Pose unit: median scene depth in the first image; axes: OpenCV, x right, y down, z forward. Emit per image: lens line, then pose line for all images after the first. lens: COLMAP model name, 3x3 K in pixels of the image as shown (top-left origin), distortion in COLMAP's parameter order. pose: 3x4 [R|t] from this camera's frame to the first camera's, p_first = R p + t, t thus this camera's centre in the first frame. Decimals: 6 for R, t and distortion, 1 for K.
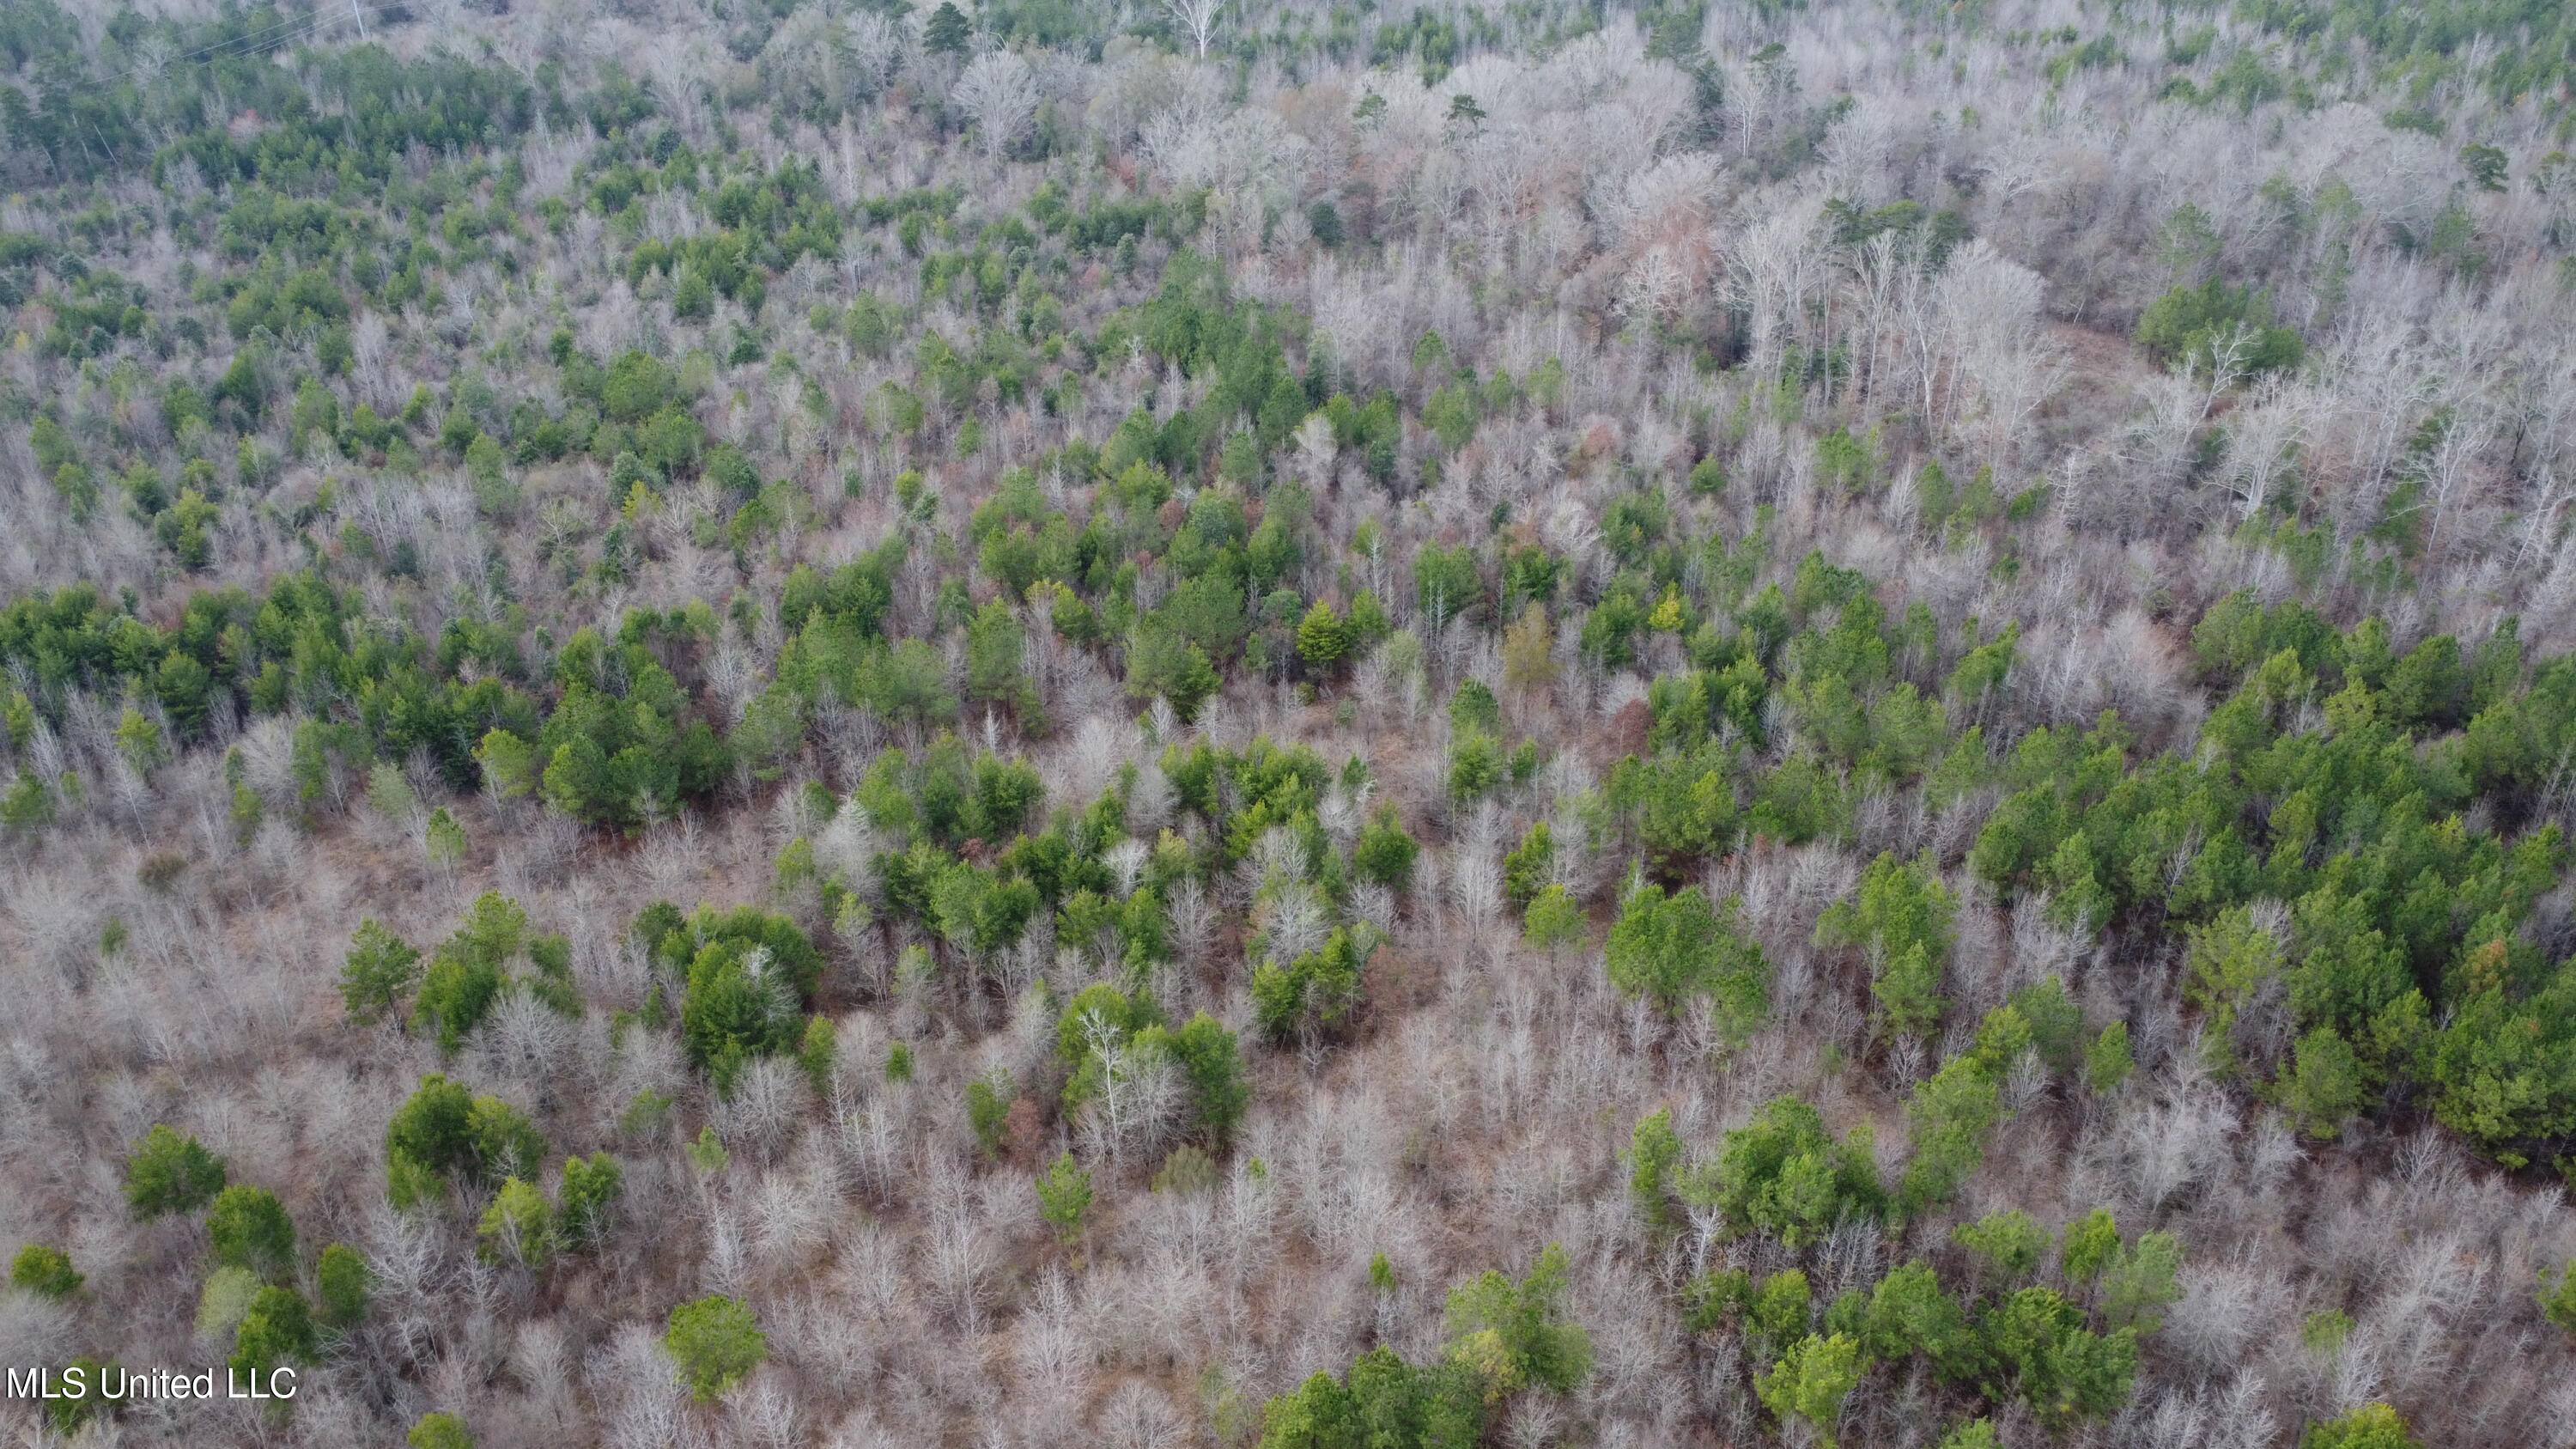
lens RADIAL K [[1941.3, 0, 1291.5], [0, 1941.3, 729.6], [0, 0, 1]] dist [0.003785, -0.006259]
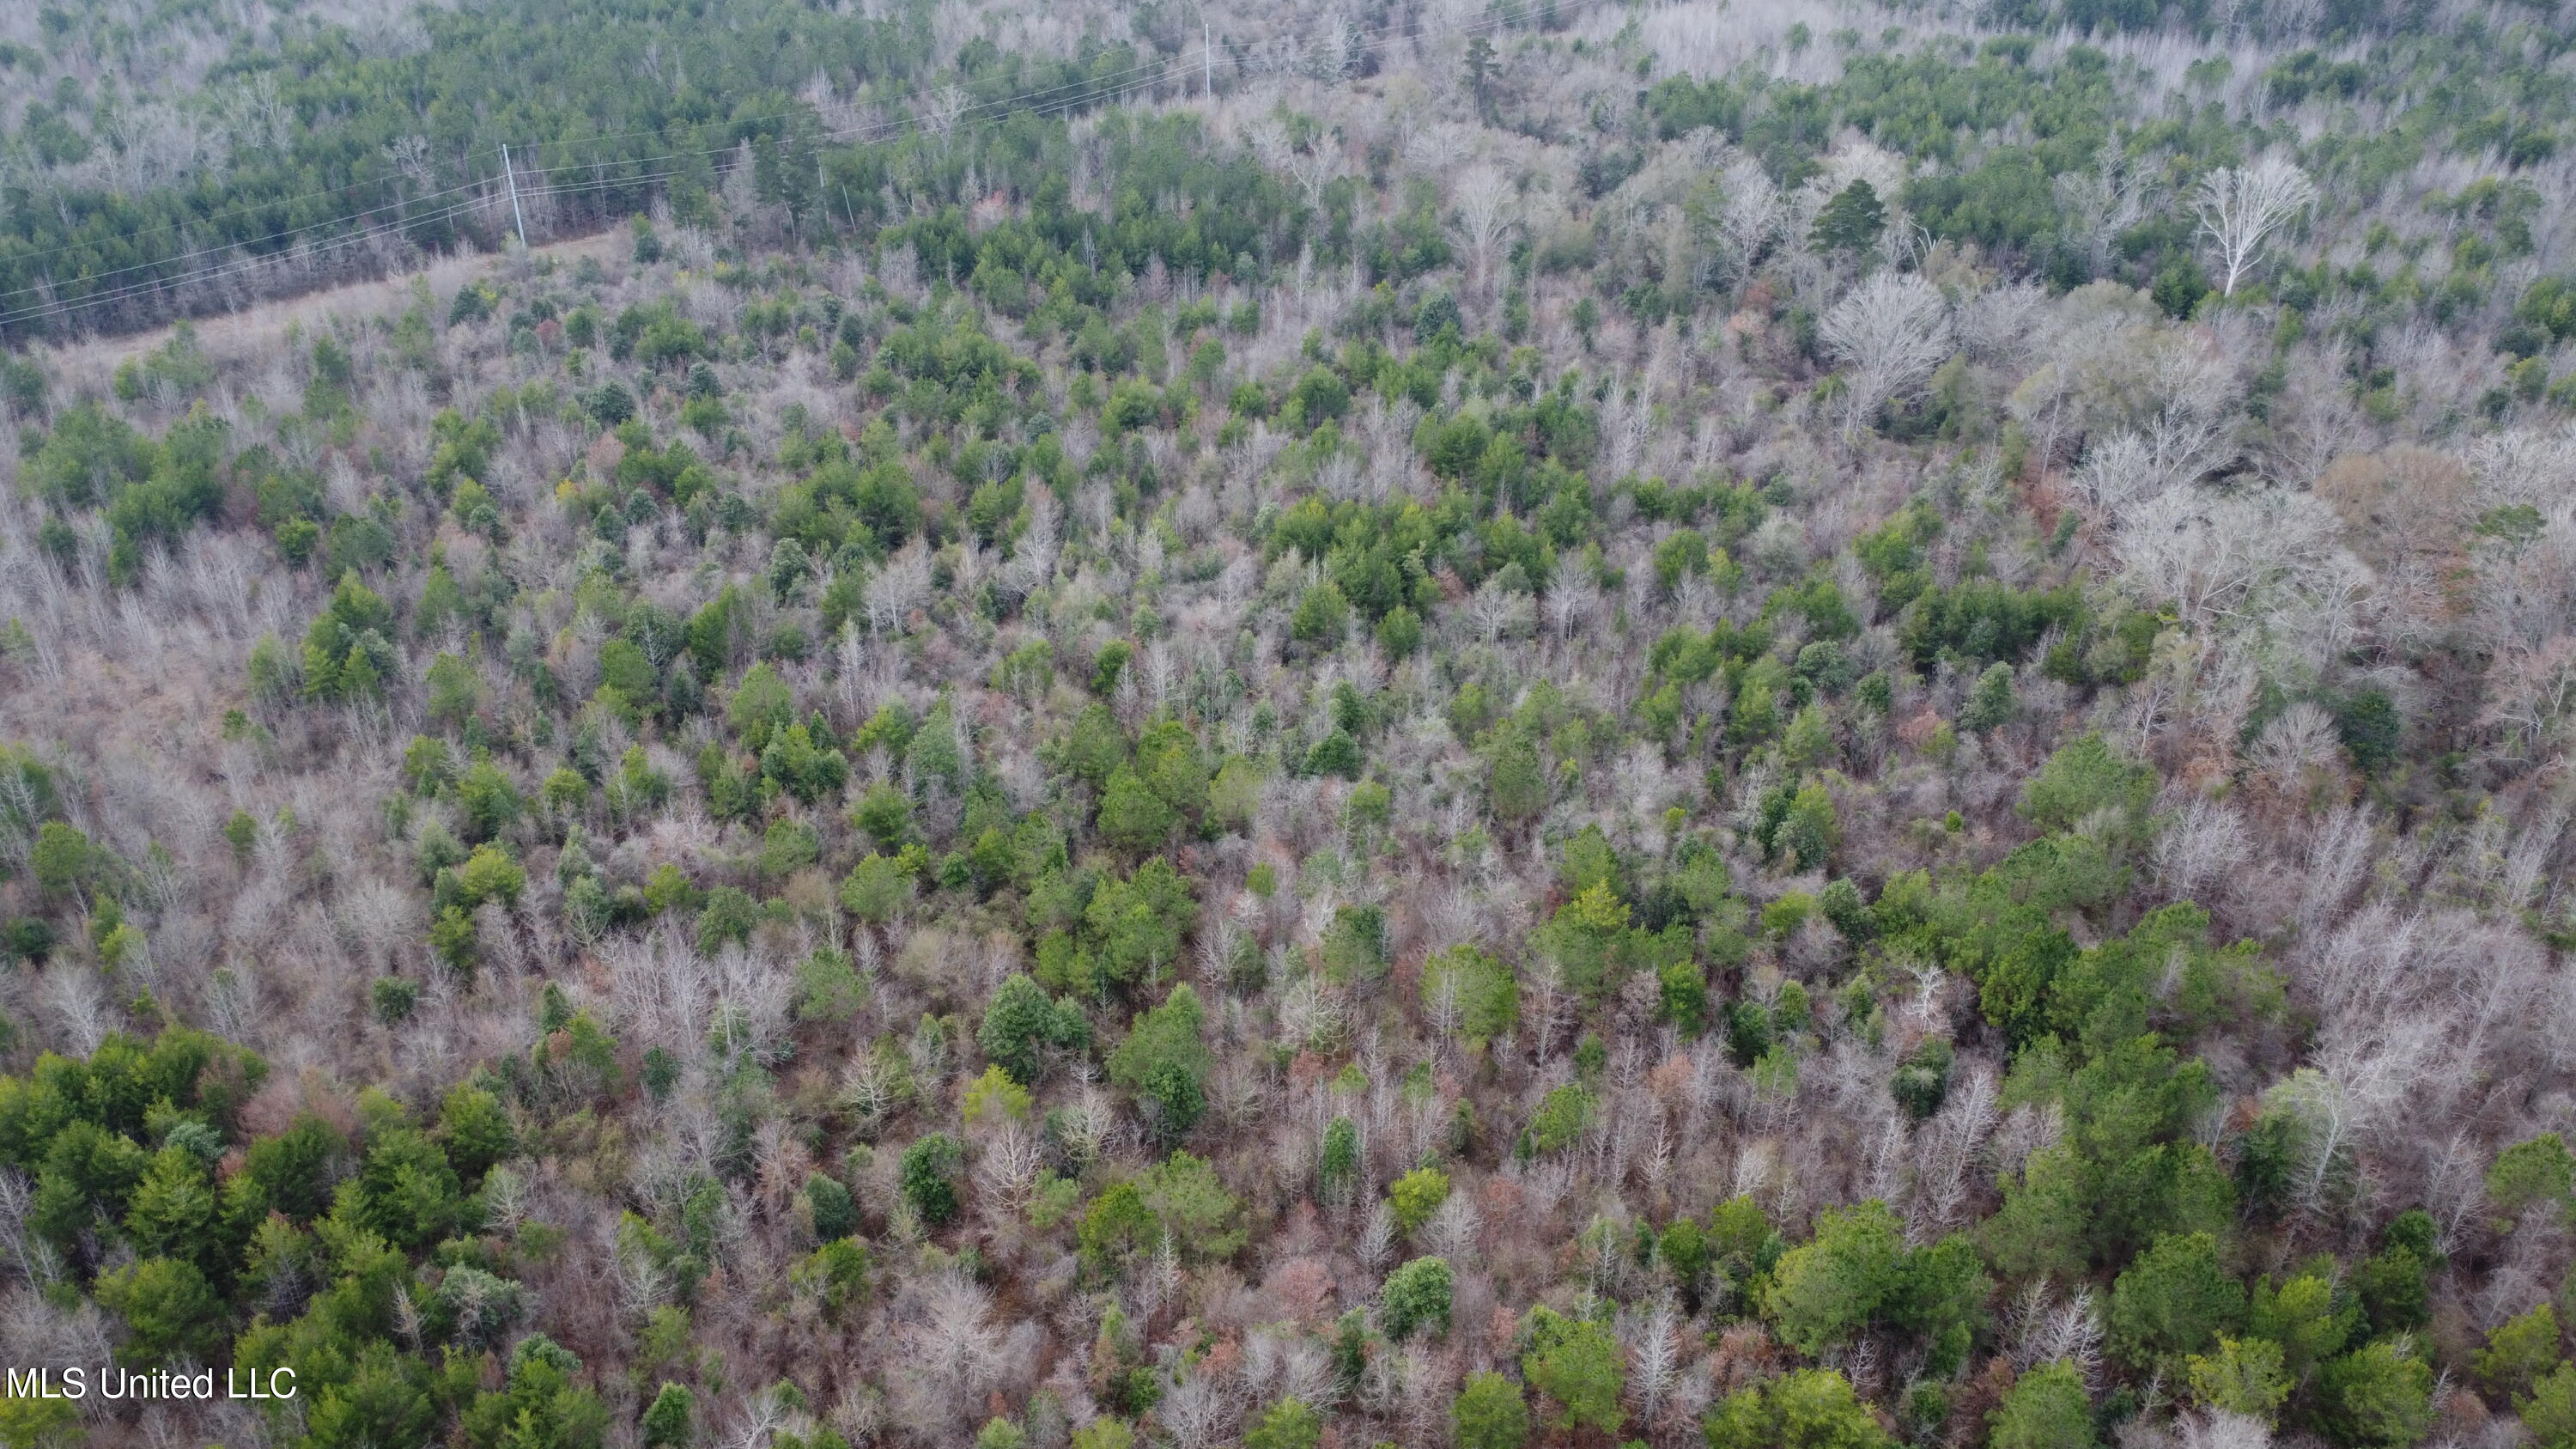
lens RADIAL K [[1941.3, 0, 1283.9], [0, 1941.3, 720.4], [0, 0, 1]] dist [0.003785, -0.006259]
pose [[0.877899, 0.256481, -0.404364, -0.026763], [-0.259284, 0.964563, 0.048884, -0.176661], [0.402573, 0.061930, 0.913291, 0.301081]]
